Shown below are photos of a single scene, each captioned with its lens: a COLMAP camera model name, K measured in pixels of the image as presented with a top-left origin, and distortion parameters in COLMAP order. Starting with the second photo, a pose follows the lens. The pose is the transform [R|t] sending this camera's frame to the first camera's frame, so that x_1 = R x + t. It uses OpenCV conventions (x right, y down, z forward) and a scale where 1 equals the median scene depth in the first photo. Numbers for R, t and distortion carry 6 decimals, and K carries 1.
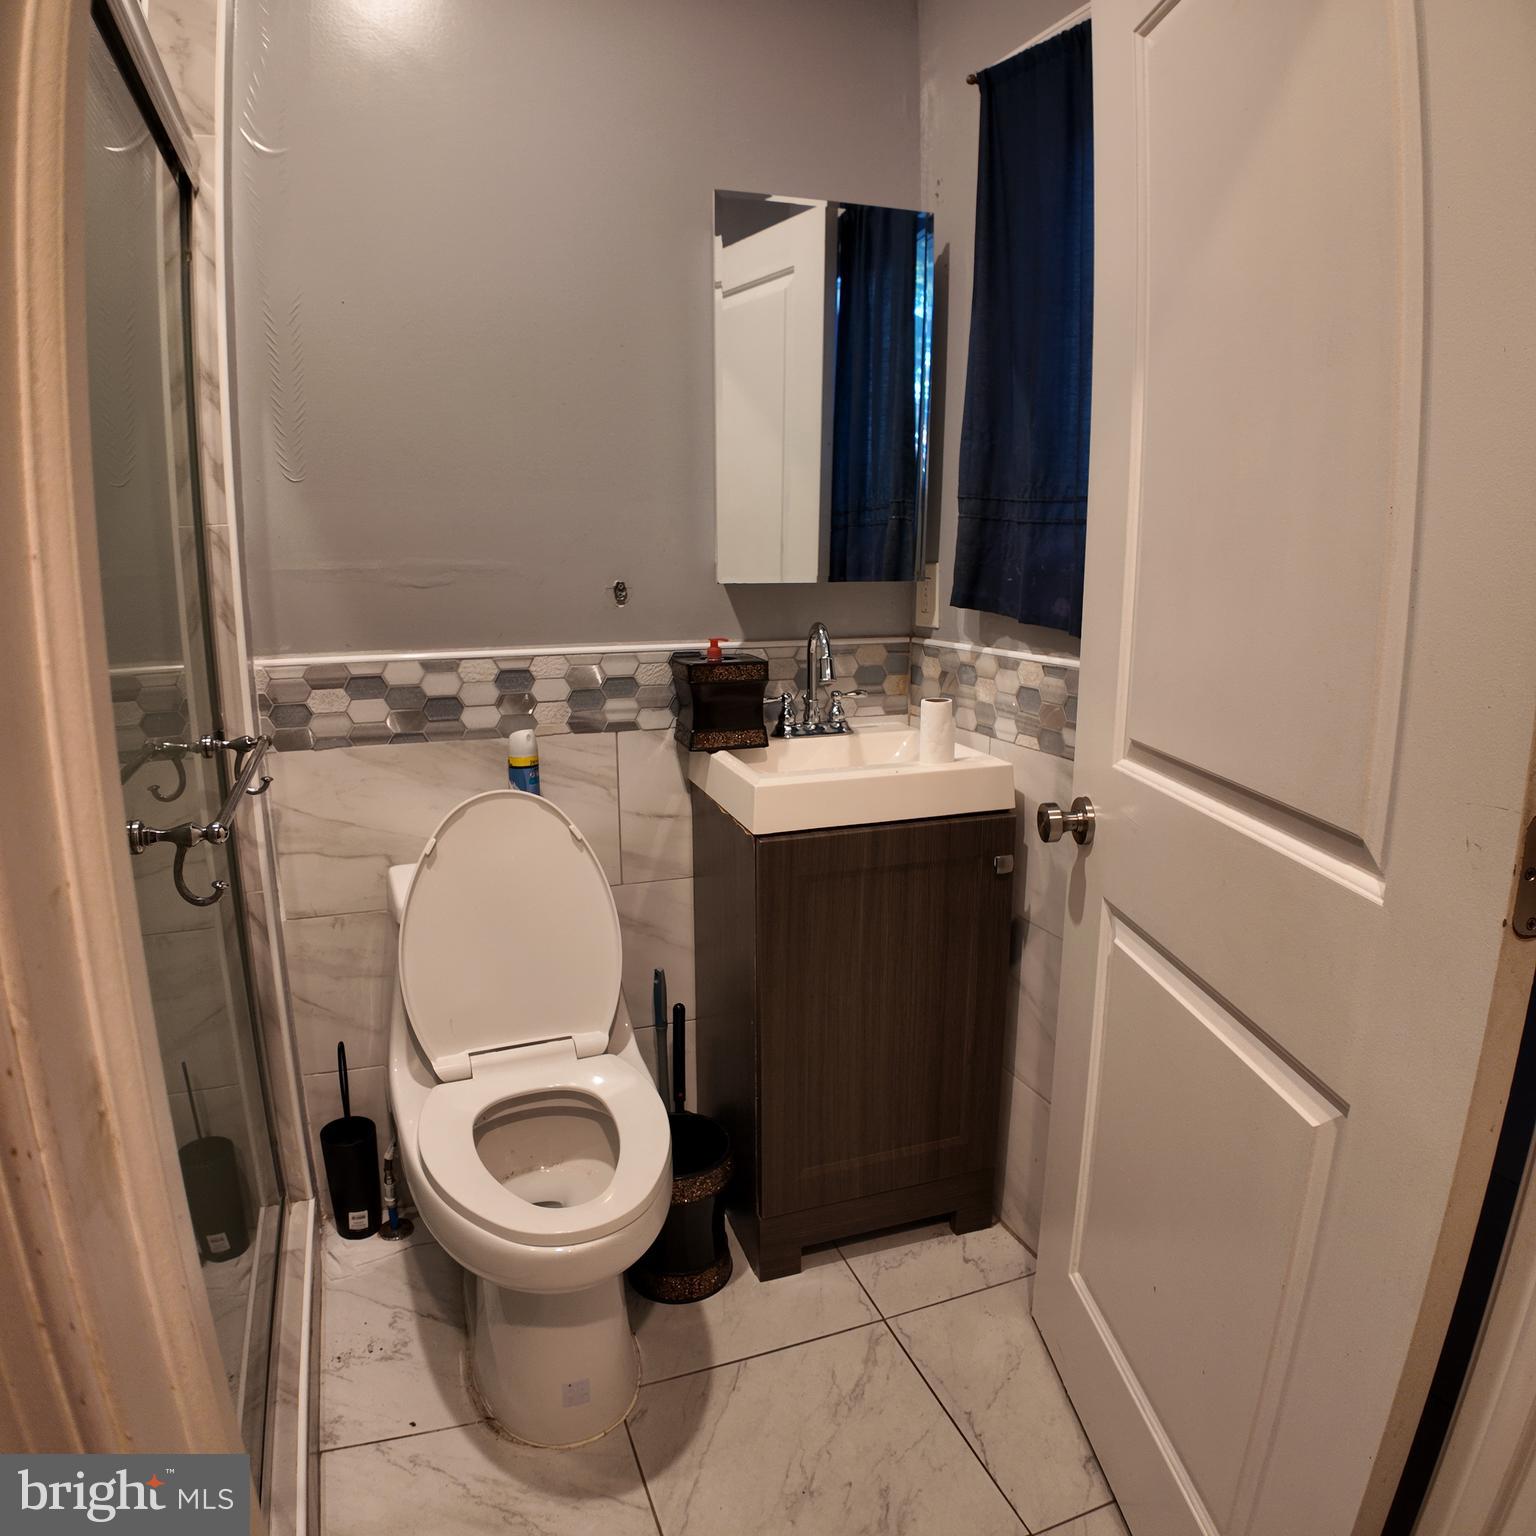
lens RADIAL K [[1052.5, 0, 765.7], [0, 1052.5, 757.5], [0, 0, 1]] dist [-0.076632, -0.038021]
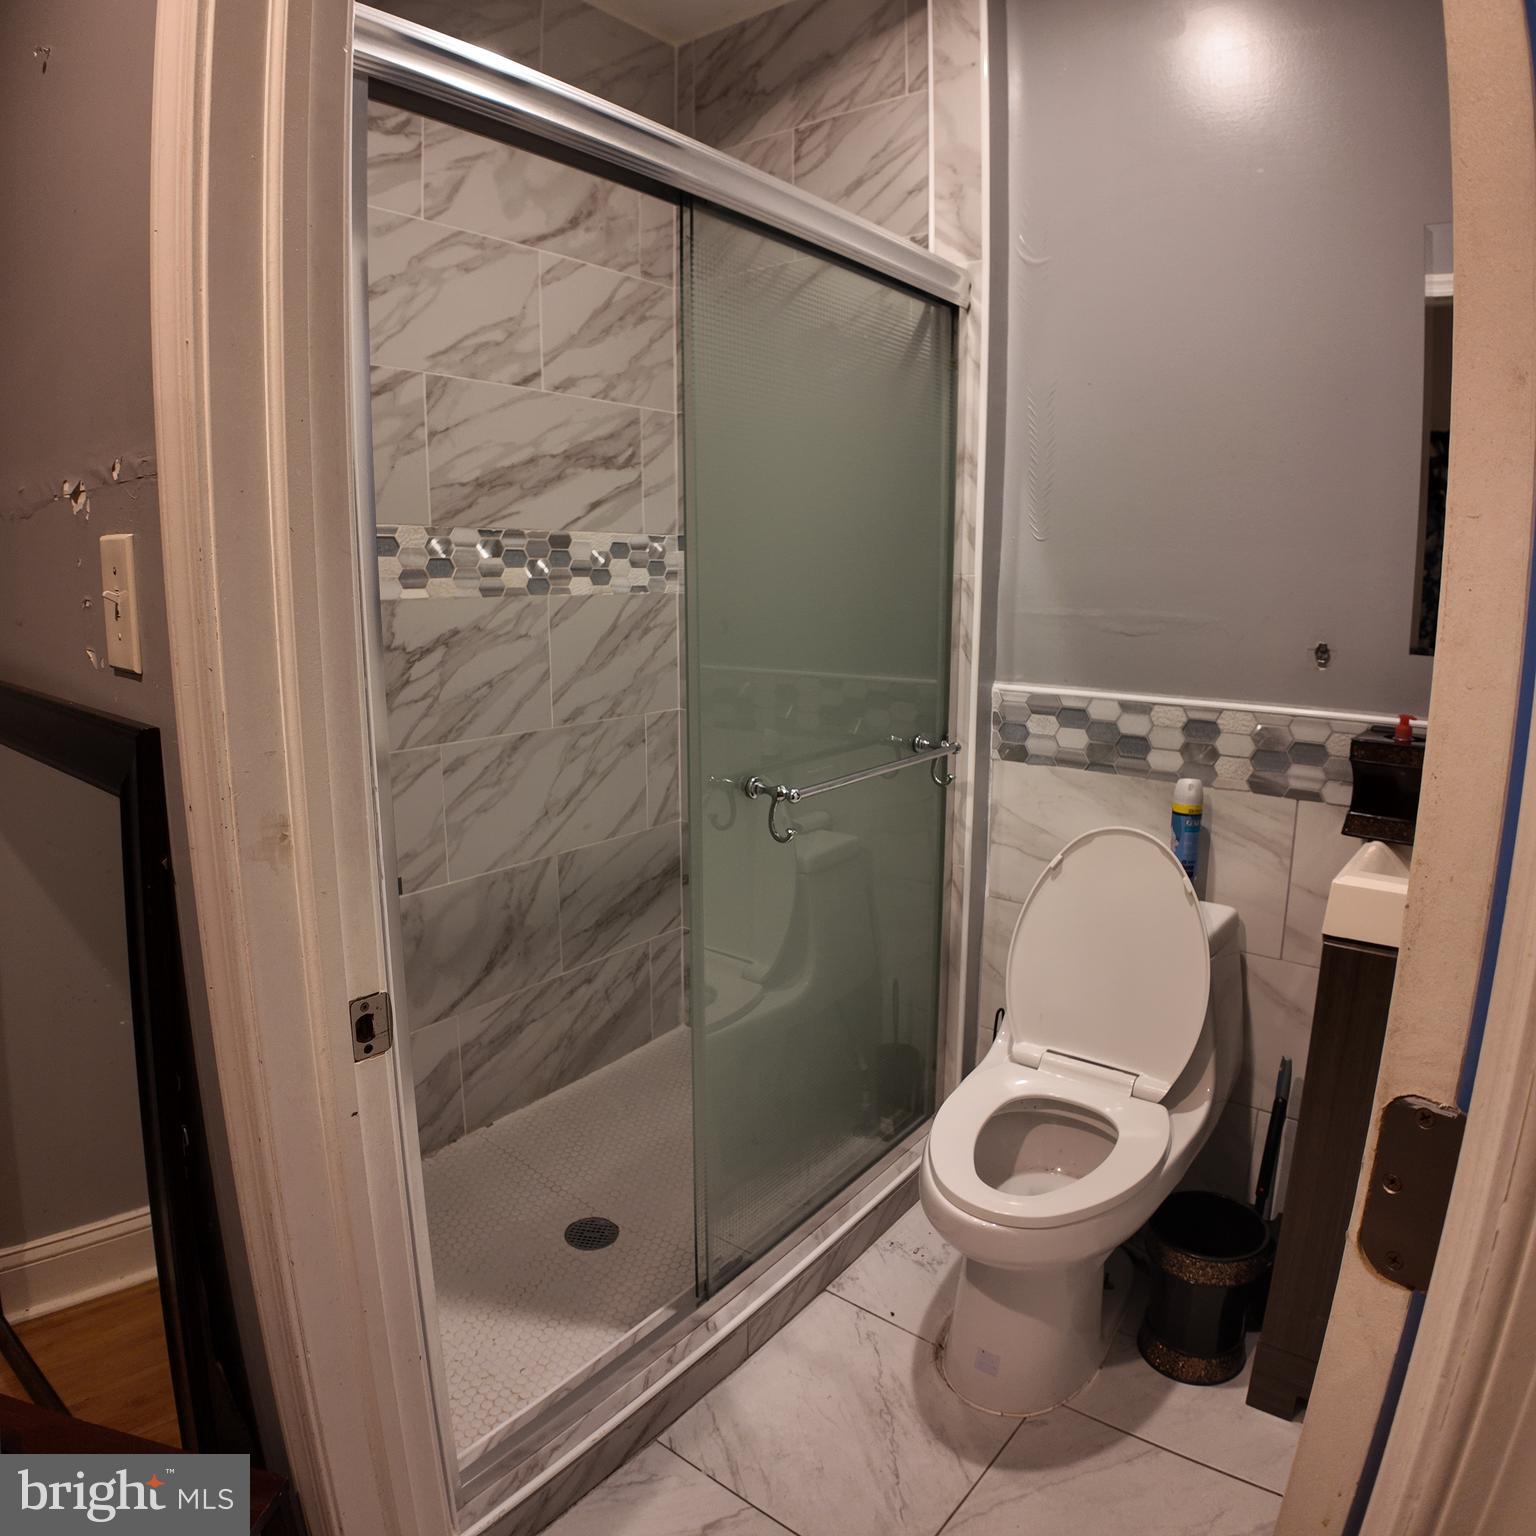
lens RADIAL K [[1052.5, 0, 774.7], [0, 1052.5, 759.4], [0, 0, 1]] dist [-0.076632, -0.038021]
pose [[0.521566, 0.155021, -0.839010, 0.419604], [-0.174610, 0.981937, 0.072884, -0.048989], [0.835153, 0.108486, 0.539213, 0.106364]]
